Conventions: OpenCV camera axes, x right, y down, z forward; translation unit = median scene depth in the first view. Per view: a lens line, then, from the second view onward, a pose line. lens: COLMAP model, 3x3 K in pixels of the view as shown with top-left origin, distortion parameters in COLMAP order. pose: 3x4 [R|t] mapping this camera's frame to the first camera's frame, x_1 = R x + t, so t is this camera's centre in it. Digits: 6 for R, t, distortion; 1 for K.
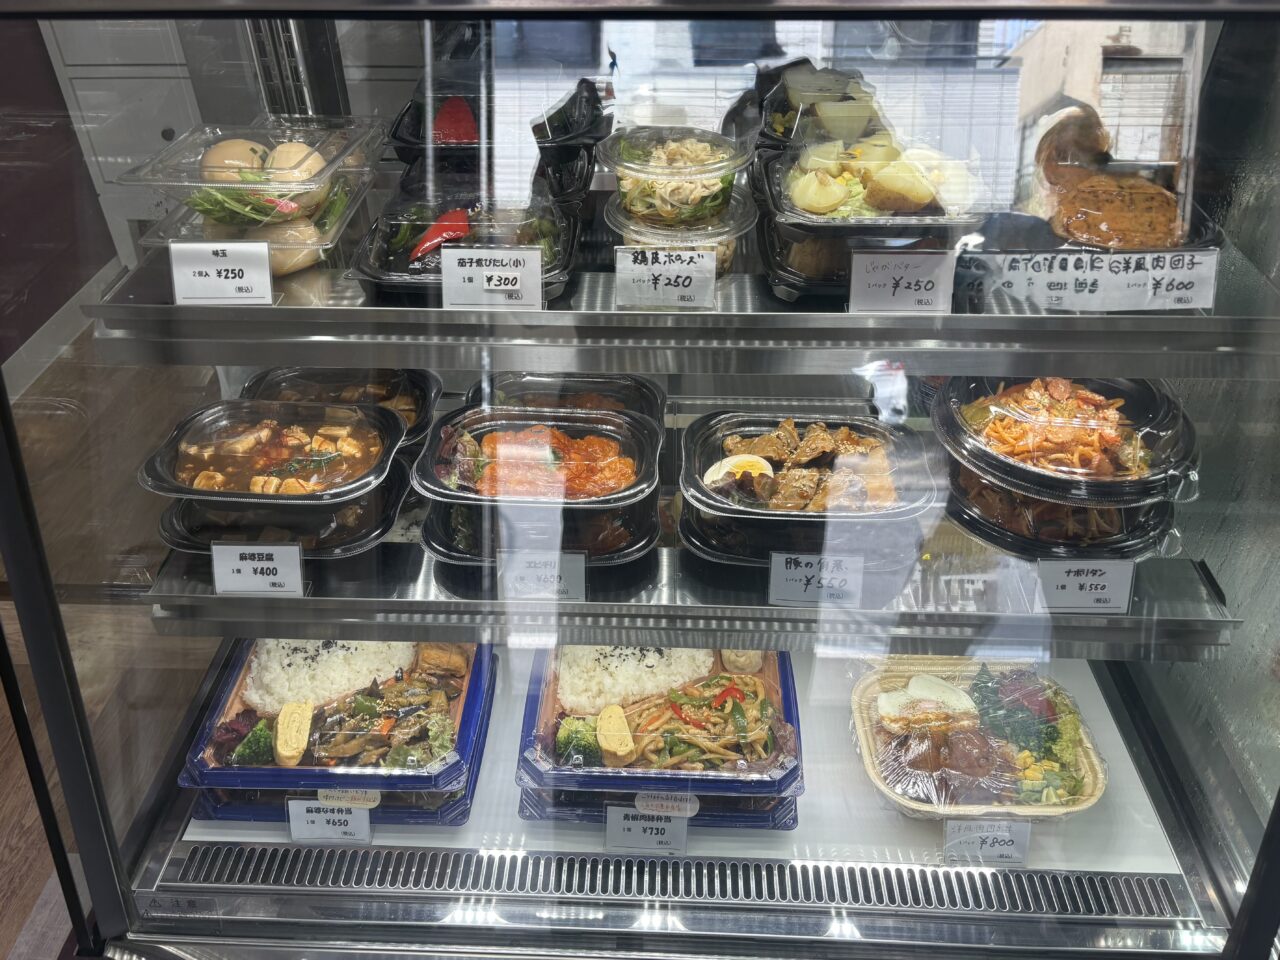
lens RADIAL K [[1010.3, 0, 635.8], [0, 1010.3, 485.5], [0, 0, 1]] dist [0.015909, 0.003137]
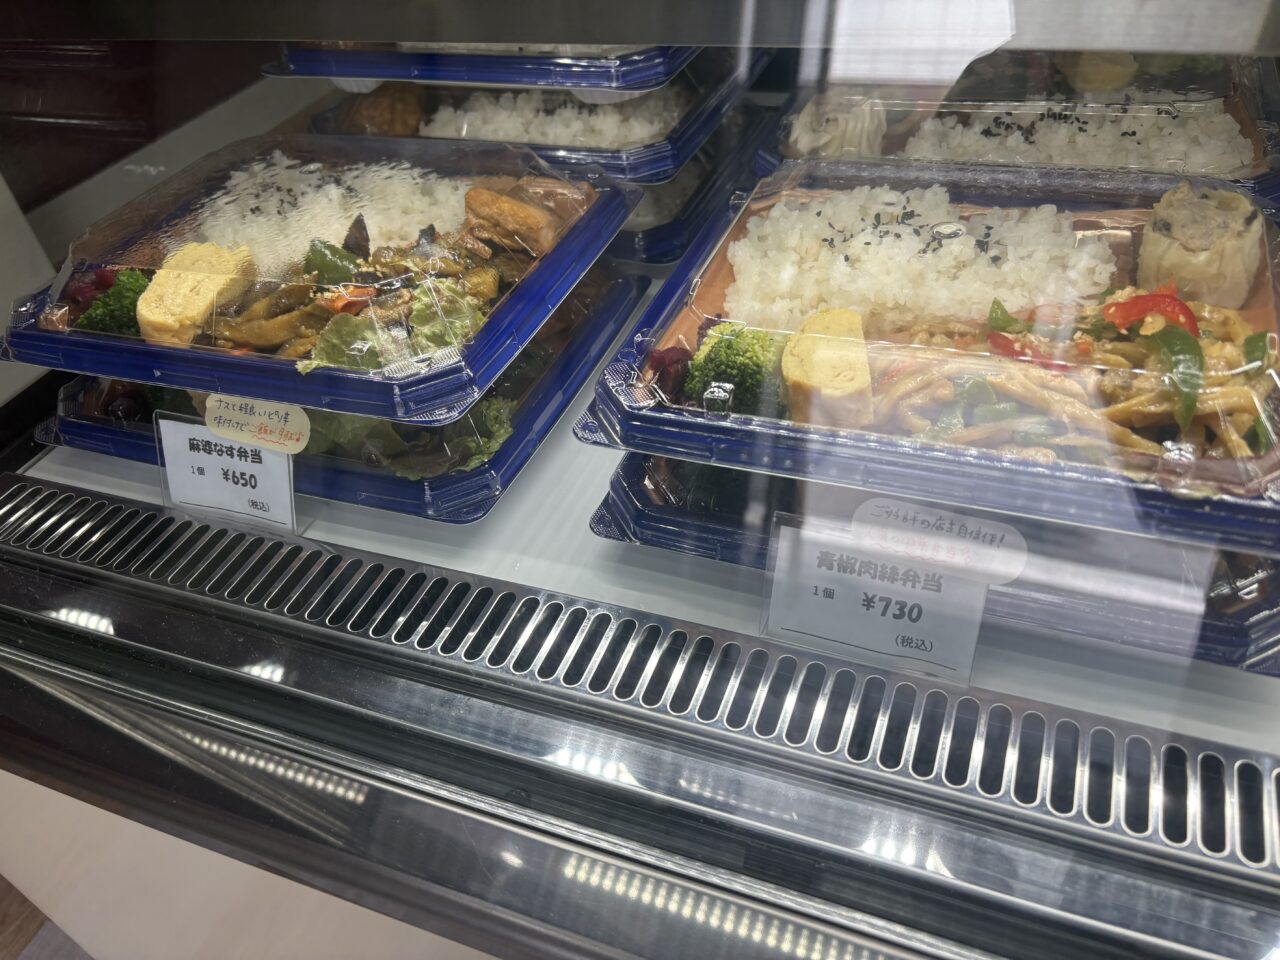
lens RADIAL K [[1010.3, 0, 646.8], [0, 1010.3, 479.7], [0, 0, 1]] dist [0.015909, 0.003137]
pose [[0.940128, 0.139169, -0.311112, 0.042600], [-0.114635, 0.988768, 0.095896, 0.264064], [0.320964, -0.054490, 0.945523, 0.601386]]
